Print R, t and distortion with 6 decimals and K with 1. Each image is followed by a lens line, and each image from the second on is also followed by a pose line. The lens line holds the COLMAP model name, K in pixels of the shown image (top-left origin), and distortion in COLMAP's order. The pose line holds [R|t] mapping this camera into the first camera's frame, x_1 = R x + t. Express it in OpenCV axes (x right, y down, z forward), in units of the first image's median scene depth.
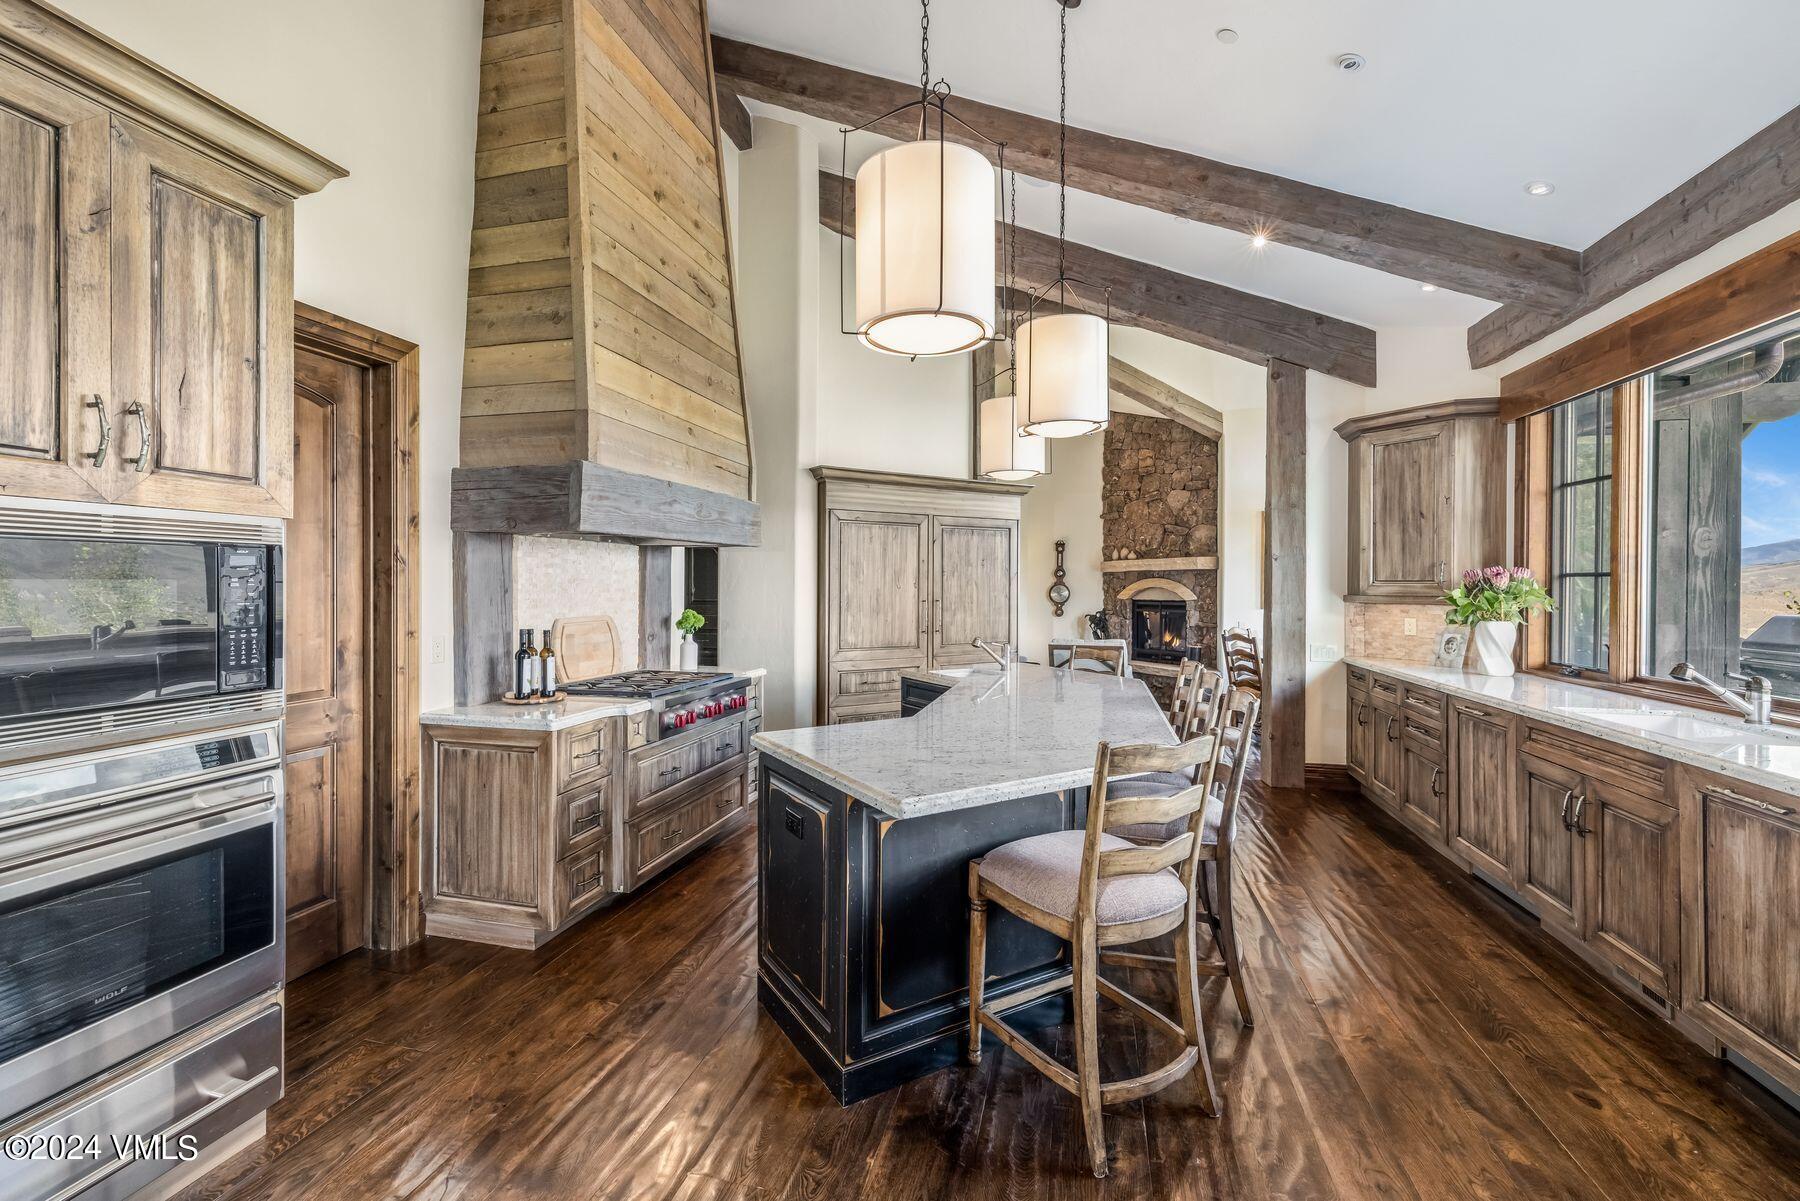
lens RADIAL K [[796.1, 0, 896.8], [0, 796.1, 601.6], [0, 0, 1]] dist [0.000715, 0.000144]
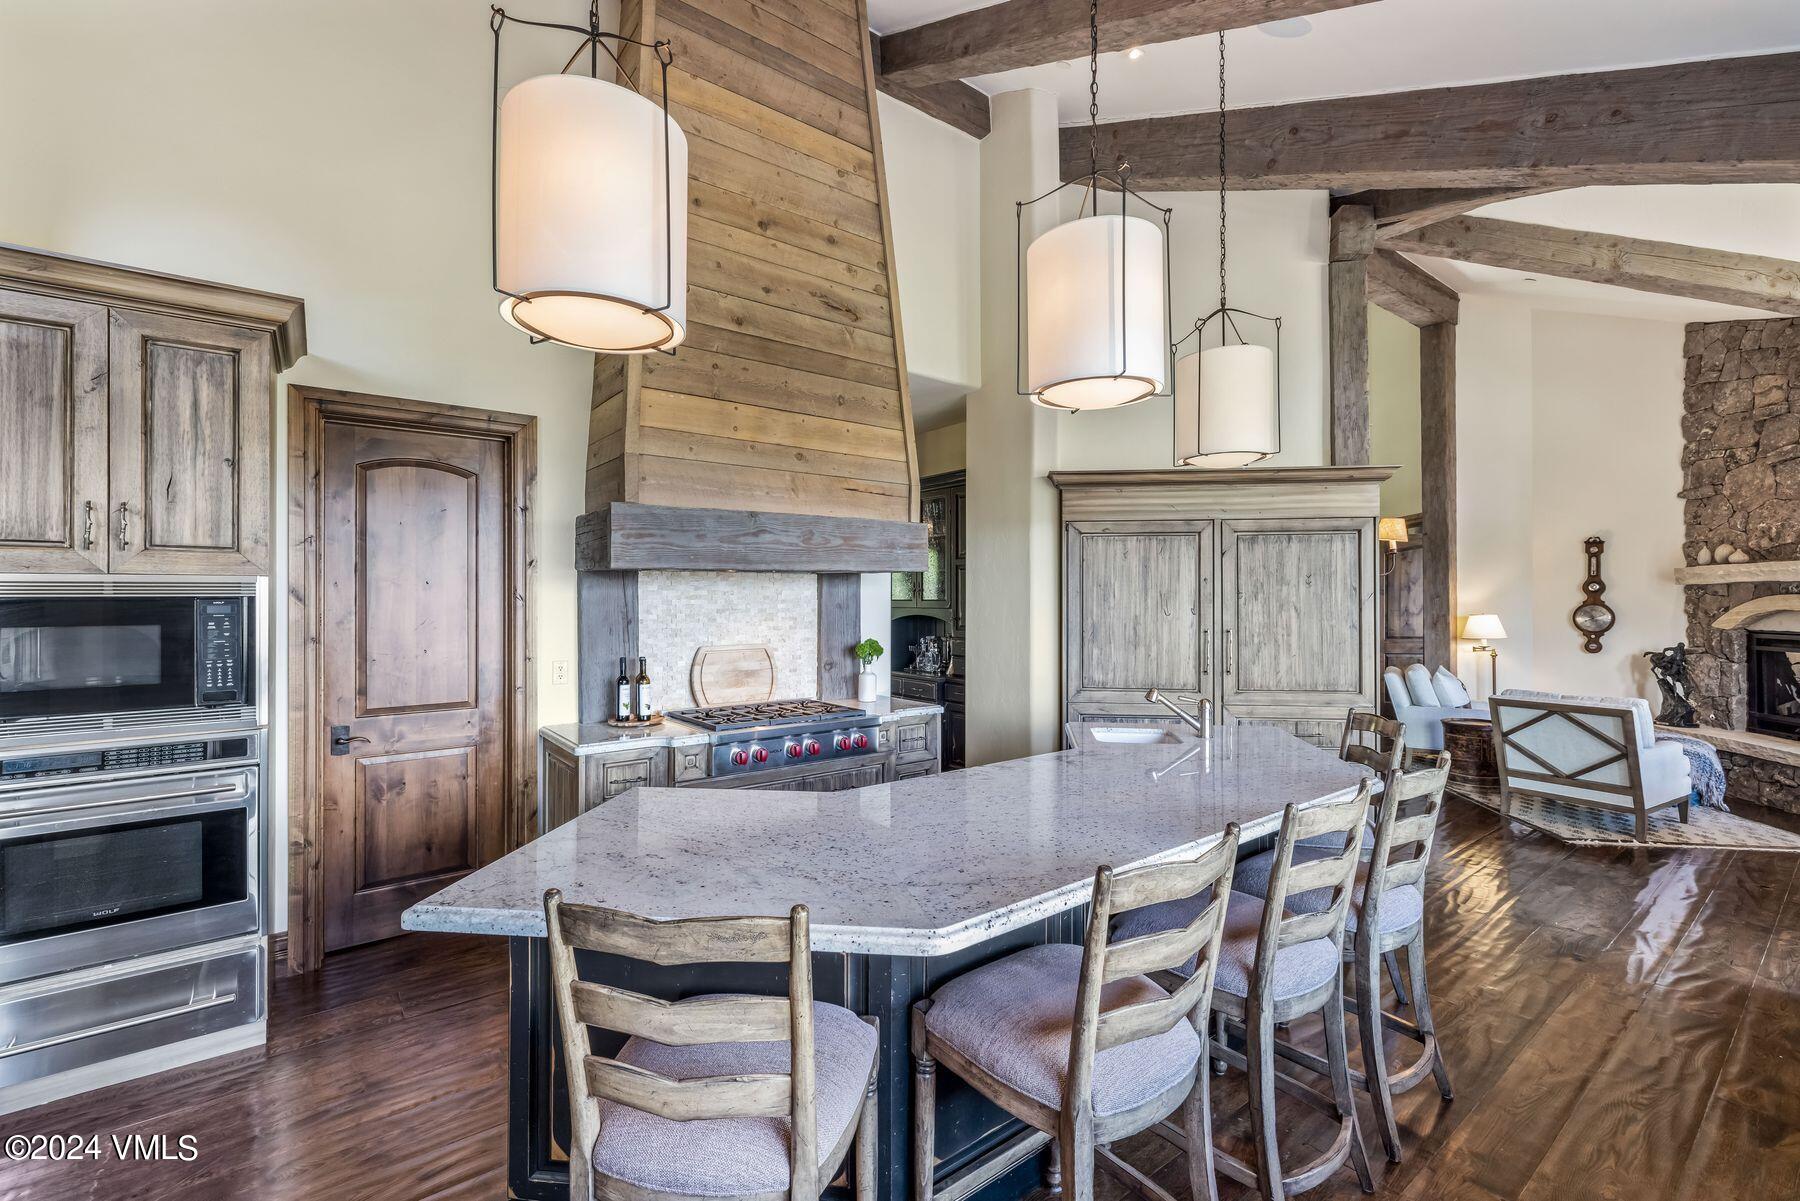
lens RADIAL K [[796.1, 0, 896.8], [0, 796.1, 601.6], [0, 0, 1]] dist [0.000715, 0.000144]
pose [[0.774291, -0.001035, -0.632829, 0.472168], [-0.008353, 0.999895, -0.011856, -0.029811], [0.632775, 0.014466, 0.774201, 0.351758]]
